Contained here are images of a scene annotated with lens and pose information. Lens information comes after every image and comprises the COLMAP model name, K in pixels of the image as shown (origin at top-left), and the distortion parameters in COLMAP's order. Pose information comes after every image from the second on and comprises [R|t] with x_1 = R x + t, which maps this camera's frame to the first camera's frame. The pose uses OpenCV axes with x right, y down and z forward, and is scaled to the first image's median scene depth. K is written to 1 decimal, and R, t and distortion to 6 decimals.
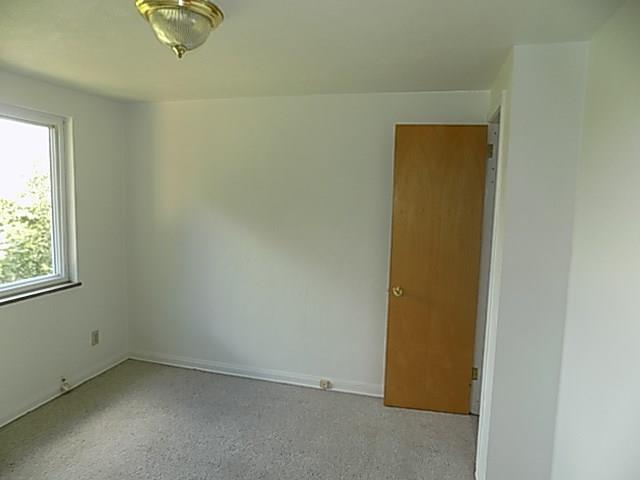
lens RADIAL K [[428.2, 0, 319.4], [0, 428.2, 237.0], [0, 0, 1]] dist [-0.068166, 0.059342]
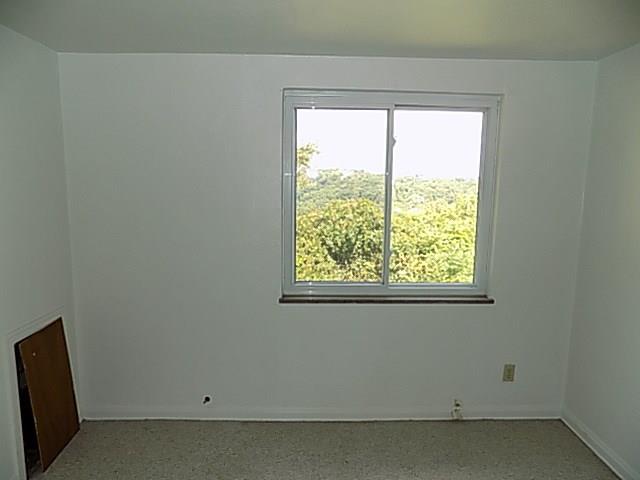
lens RADIAL K [[428.2, 0, 319.4], [0, 428.2, 237.0], [0, 0, 1]] dist [-0.068166, 0.059342]
pose [[0.263384, 0.105748, -0.958878, 0.113322], [-0.100790, 0.991550, 0.081666, -0.045412], [0.959411, 0.075135, 0.271817, 0.463938]]
